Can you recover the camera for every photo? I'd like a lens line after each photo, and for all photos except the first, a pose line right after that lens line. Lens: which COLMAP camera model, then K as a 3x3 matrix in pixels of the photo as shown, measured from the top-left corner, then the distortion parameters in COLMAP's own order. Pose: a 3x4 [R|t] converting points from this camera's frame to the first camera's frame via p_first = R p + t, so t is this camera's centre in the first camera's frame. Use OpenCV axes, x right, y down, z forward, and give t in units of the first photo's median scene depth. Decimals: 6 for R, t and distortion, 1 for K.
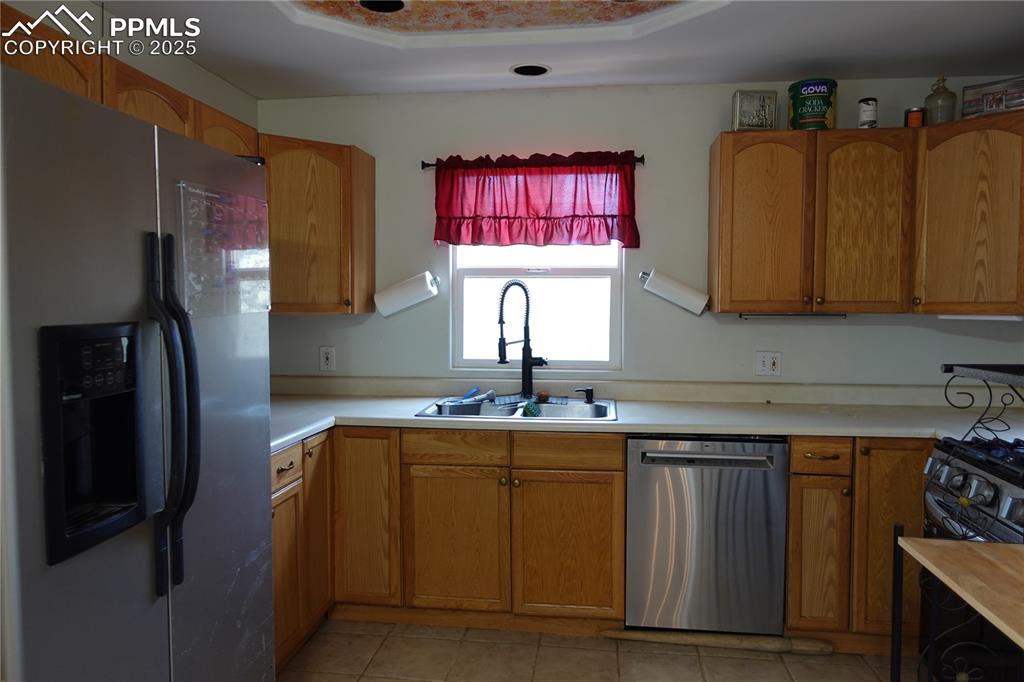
lens RADIAL K [[709.8, 0, 508.1], [0, 709.8, 339.1], [0, 0, 1]] dist [-0.001394, 0.001151]
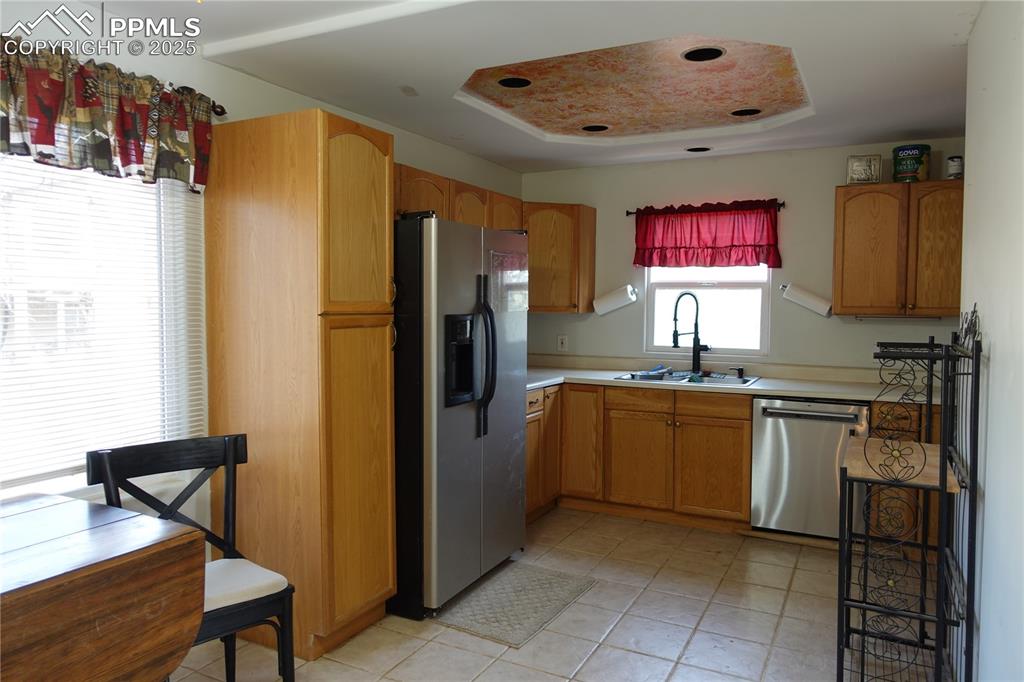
lens RADIAL K [[709.8, 0, 508.1], [0, 709.8, 339.1], [0, 0, 1]] dist [-0.001394, 0.001151]
pose [[0.940956, 0.022664, -0.337769, 0.157981], [-0.024040, 0.999711, 0.000108, 0.023767], [0.337674, 0.008018, 0.941229, -0.493656]]
